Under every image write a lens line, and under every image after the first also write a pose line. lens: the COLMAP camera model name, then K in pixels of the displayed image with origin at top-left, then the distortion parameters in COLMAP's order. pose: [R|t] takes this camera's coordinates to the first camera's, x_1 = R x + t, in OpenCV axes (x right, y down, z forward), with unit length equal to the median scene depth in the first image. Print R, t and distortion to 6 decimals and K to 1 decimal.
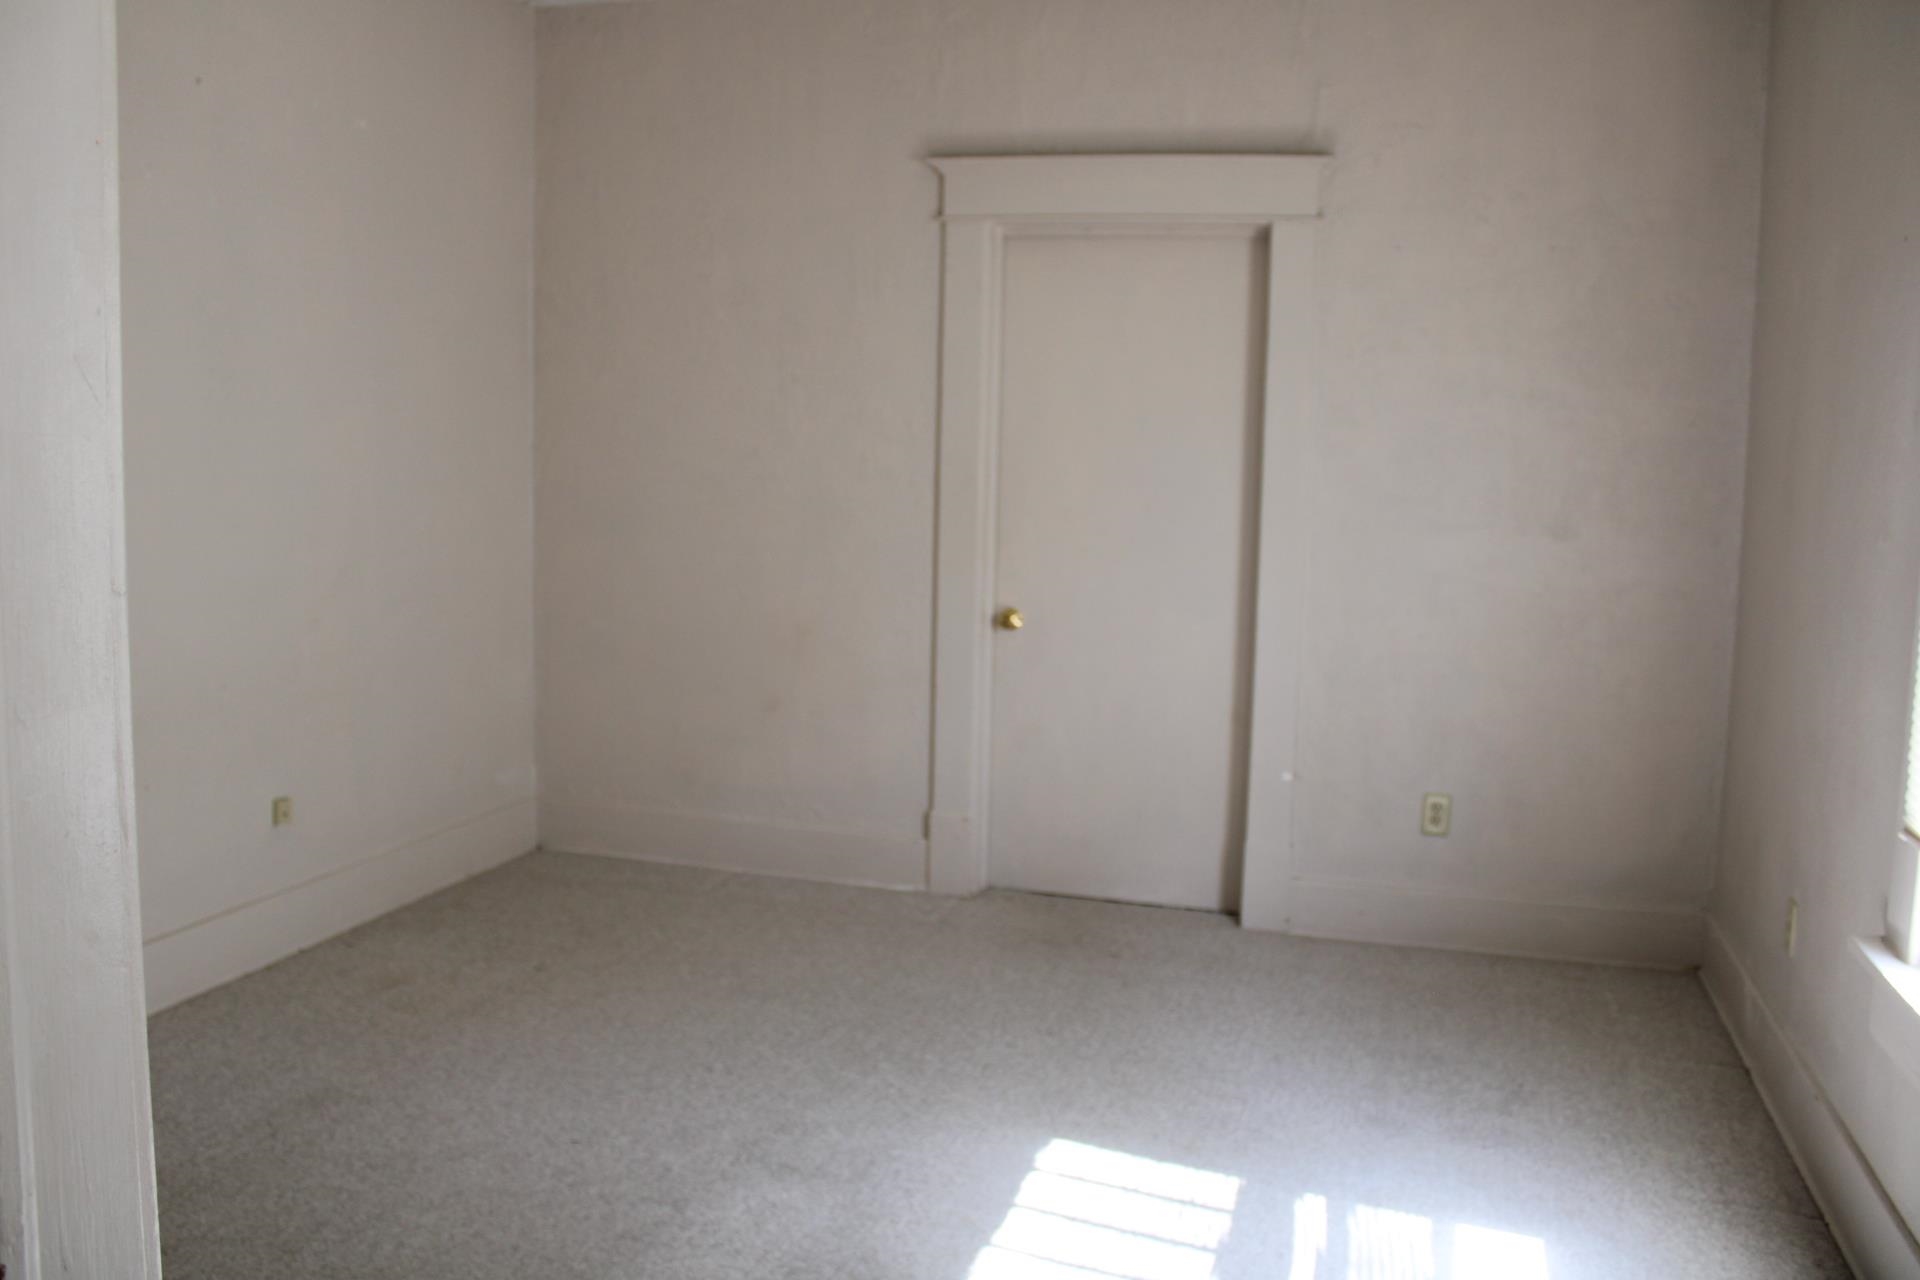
lens RADIAL K [[1585.7, 0, 956.8], [0, 1585.7, 636.0], [0, 0, 1]] dist [-0.147247, 0.109902]
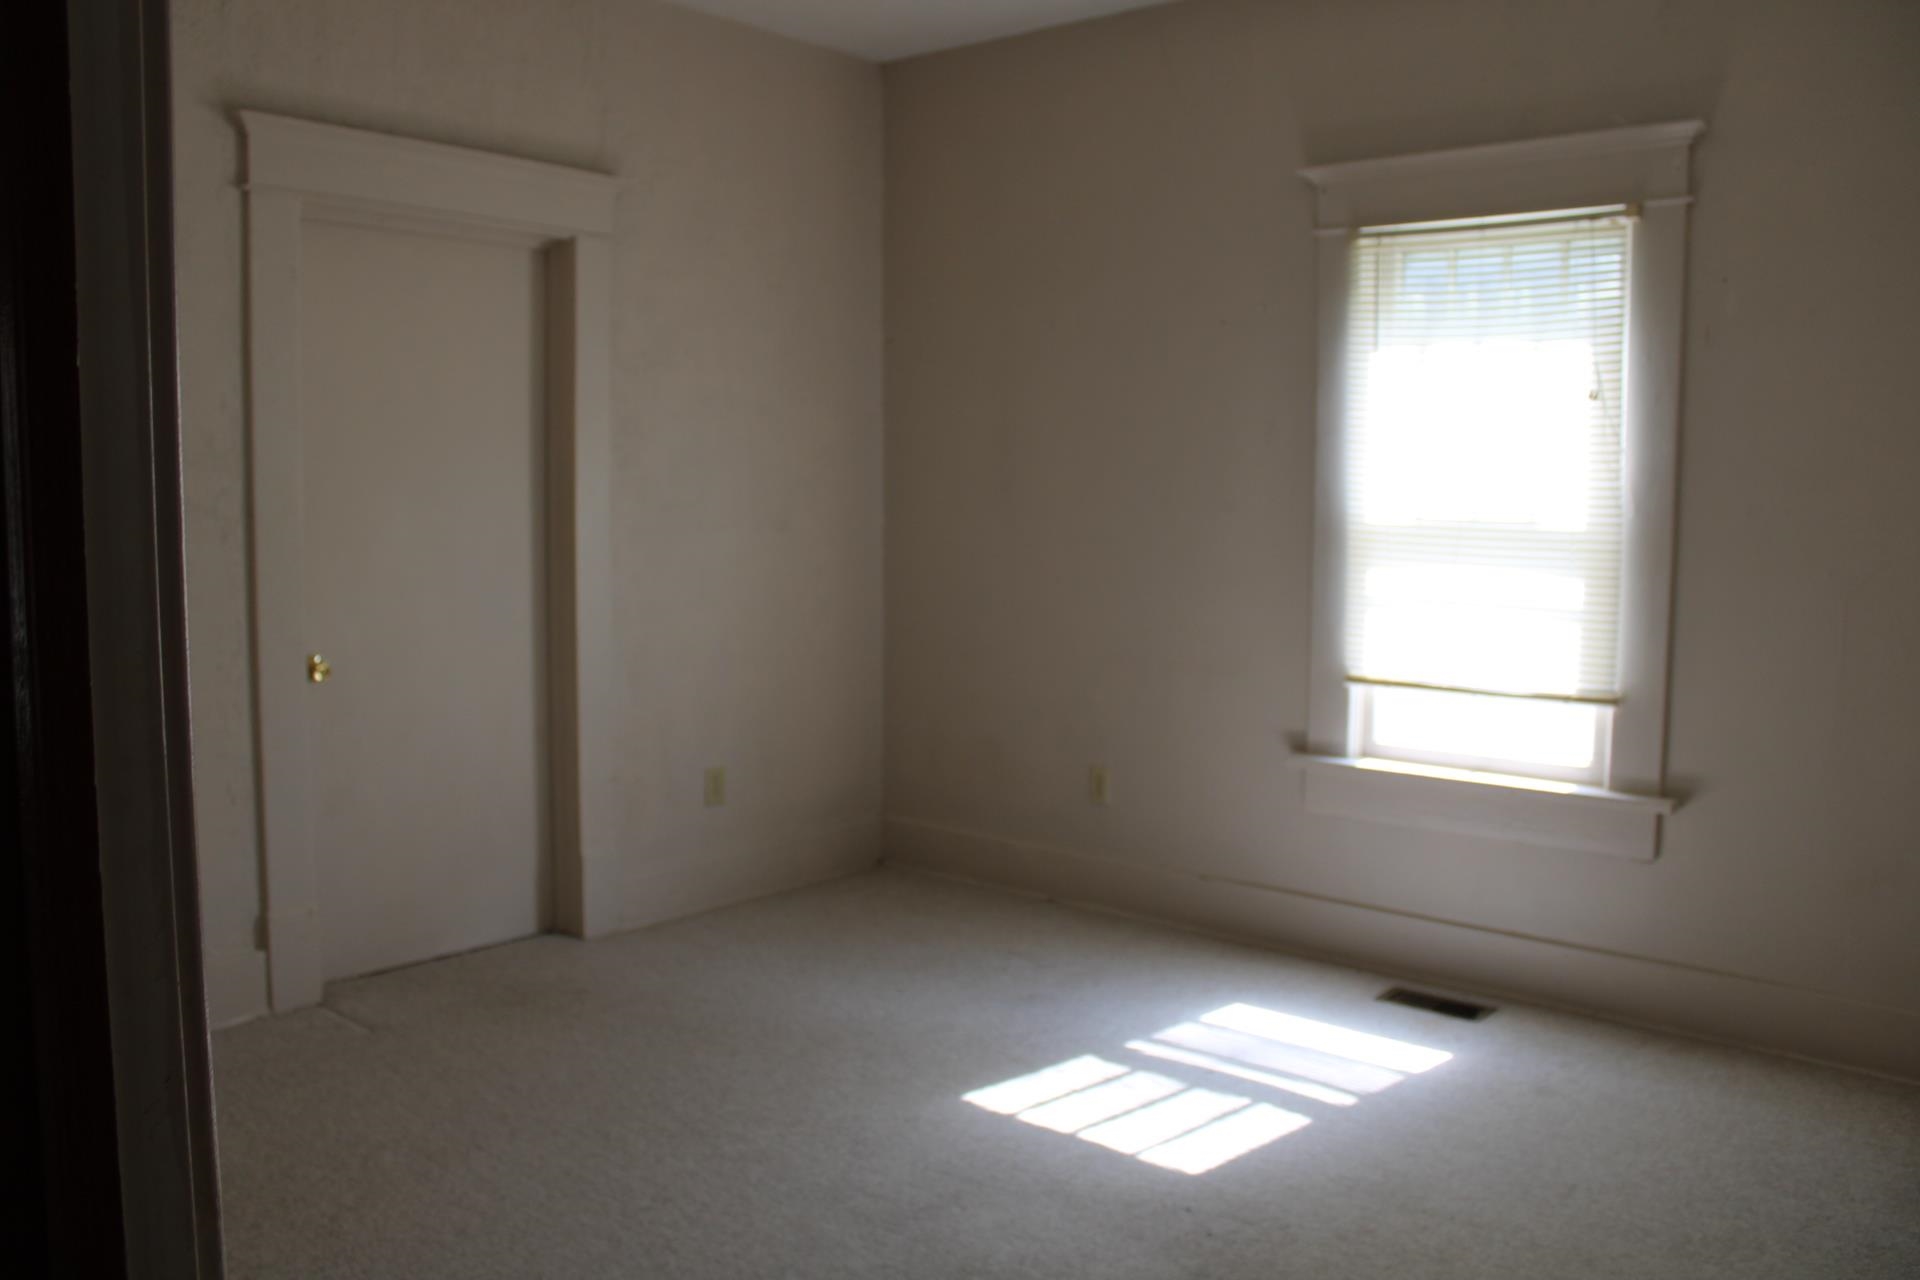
lens RADIAL K [[1585.7, 0, 956.6], [0, 1585.7, 637.9], [0, 0, 1]] dist [-0.147247, 0.109902]
pose [[0.408464, -0.113096, 0.905741, -0.604059], [0.110715, 0.991106, 0.073825, -0.052294], [-0.906035, 0.070124, 0.417353, 0.354127]]
